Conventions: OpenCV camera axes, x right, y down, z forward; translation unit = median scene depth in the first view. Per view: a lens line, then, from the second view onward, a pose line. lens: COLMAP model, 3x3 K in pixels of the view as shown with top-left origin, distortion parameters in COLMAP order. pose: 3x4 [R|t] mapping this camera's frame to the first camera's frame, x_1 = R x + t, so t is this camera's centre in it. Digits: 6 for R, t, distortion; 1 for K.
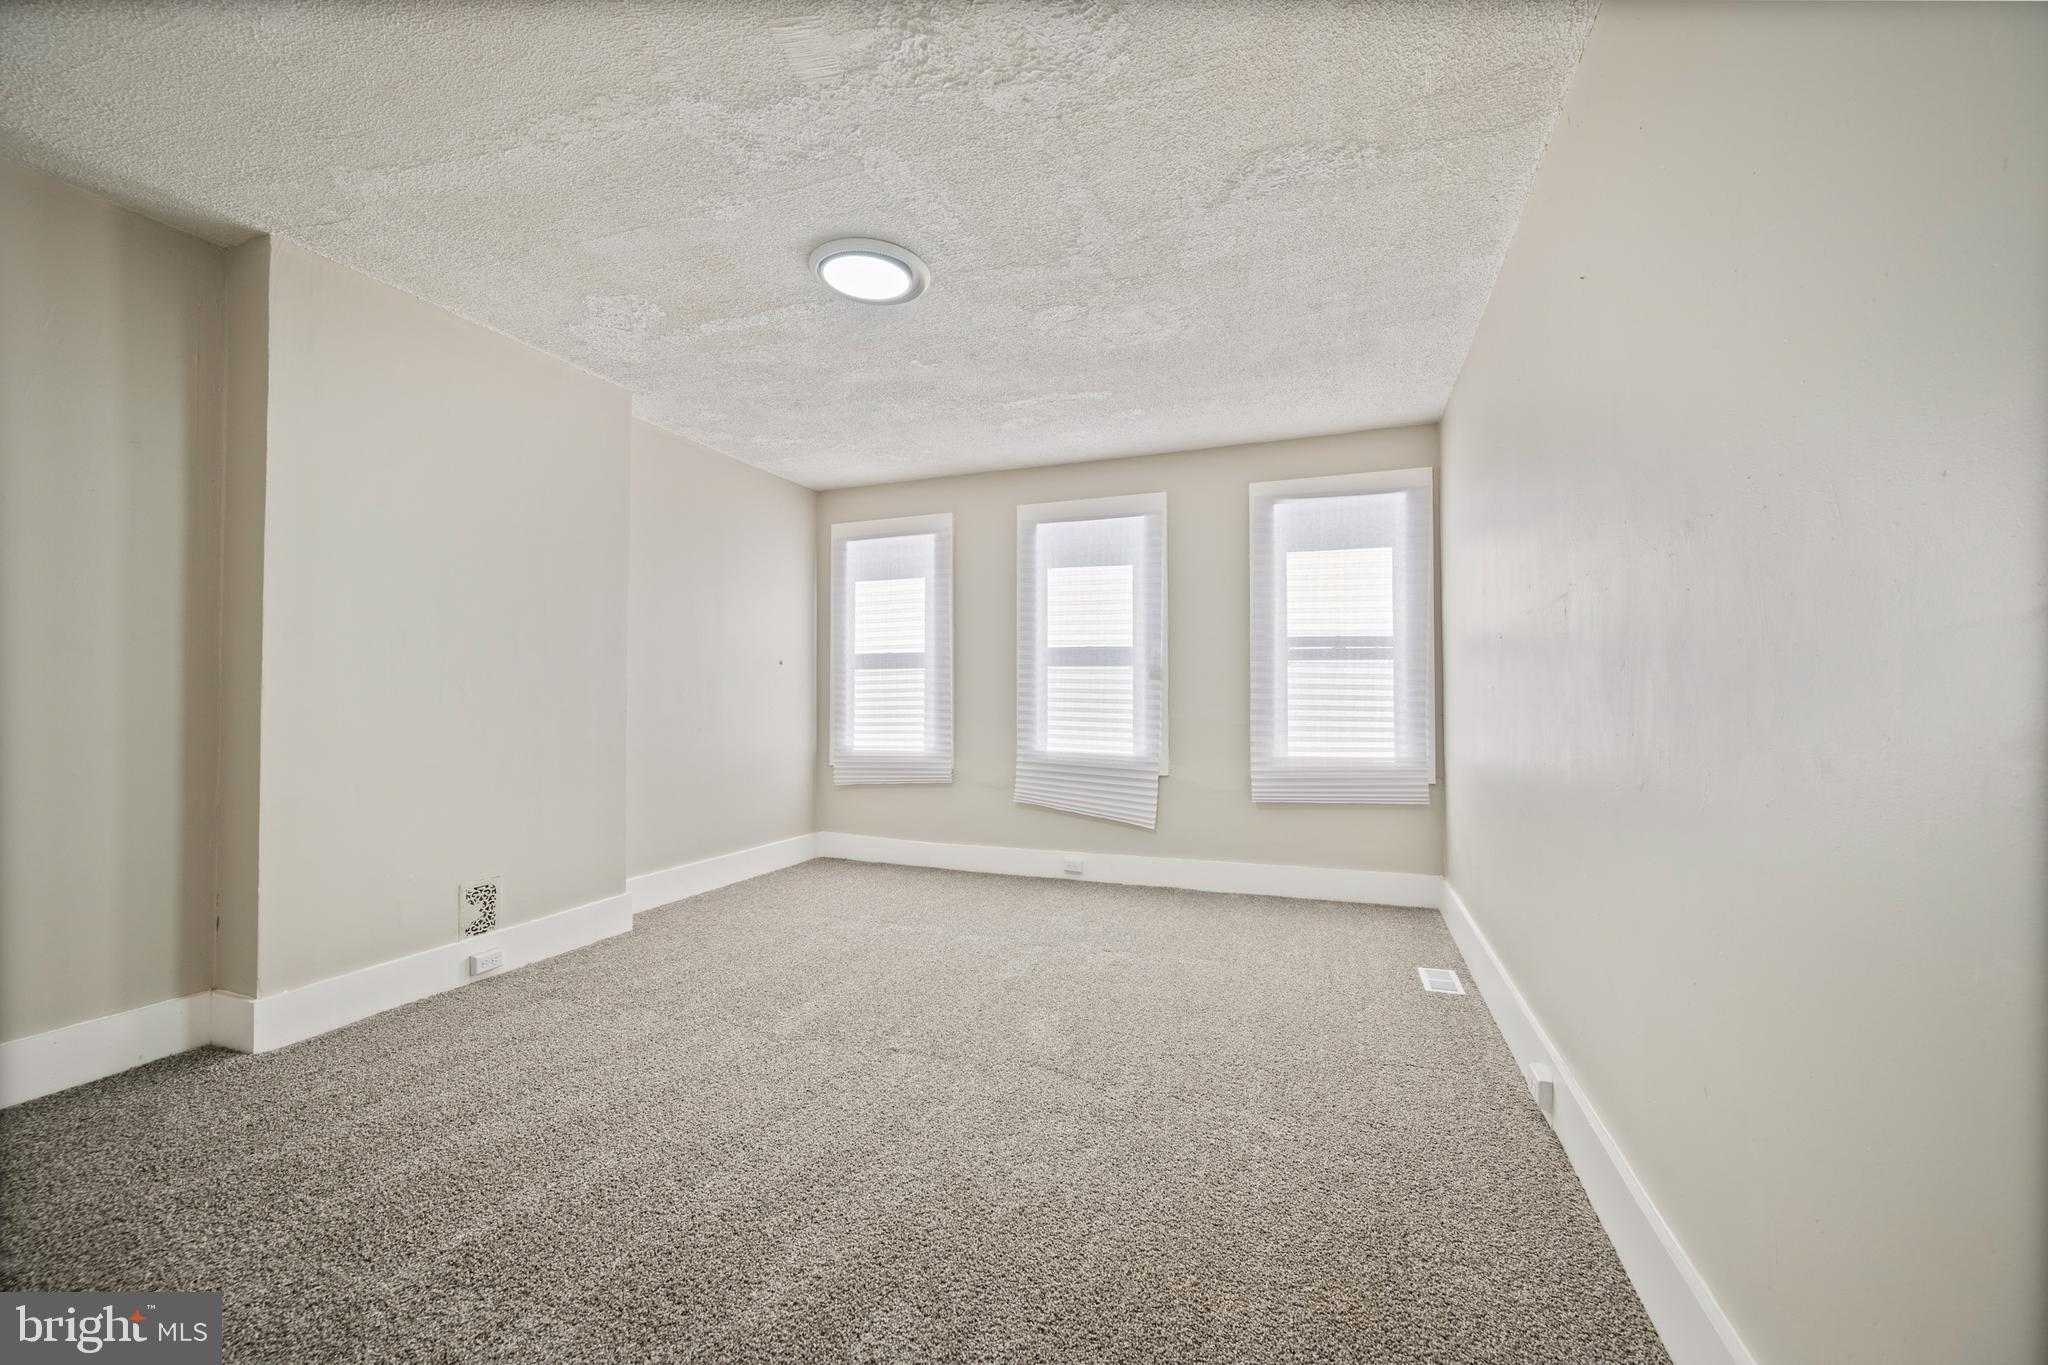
lens RADIAL K [[798.1, 0, 1024.0], [0, 798.1, 682.5], [0, 0, 1]] dist [-0.000209, 0.000049]
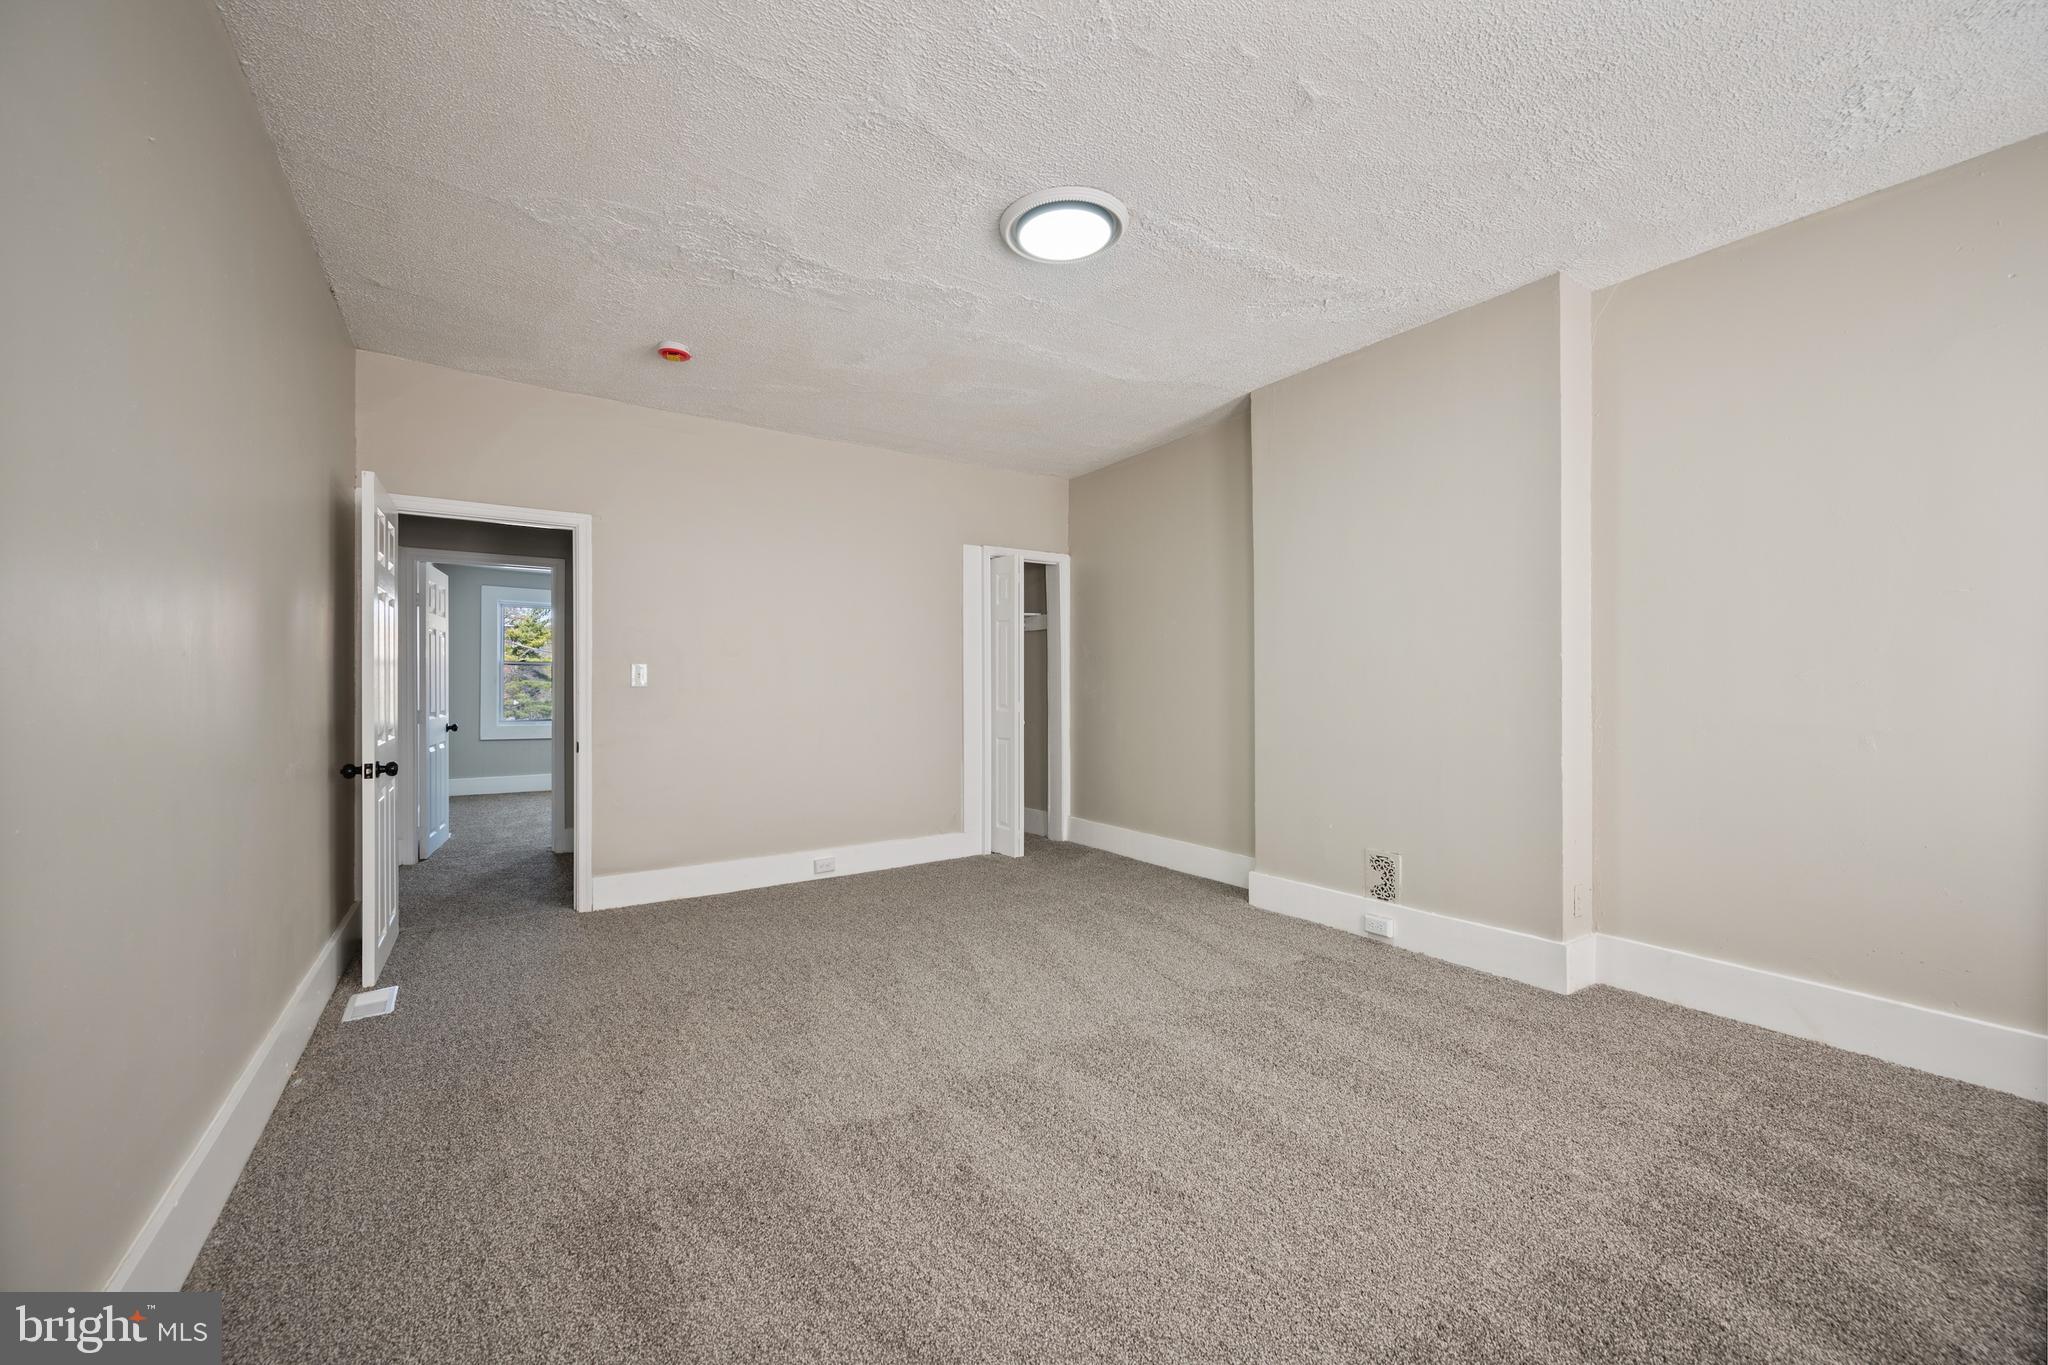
lens RADIAL K [[798.1, 0, 1024.0], [0, 798.1, 682.5], [0, 0, 1]] dist [-0.000209, 0.000049]
pose [[-0.571278, -0.001773, -0.820754, 0.548929], [0.014812, 0.999813, -0.012470, 0.029291], [0.820623, -0.019281, -0.571145, 1.380492]]
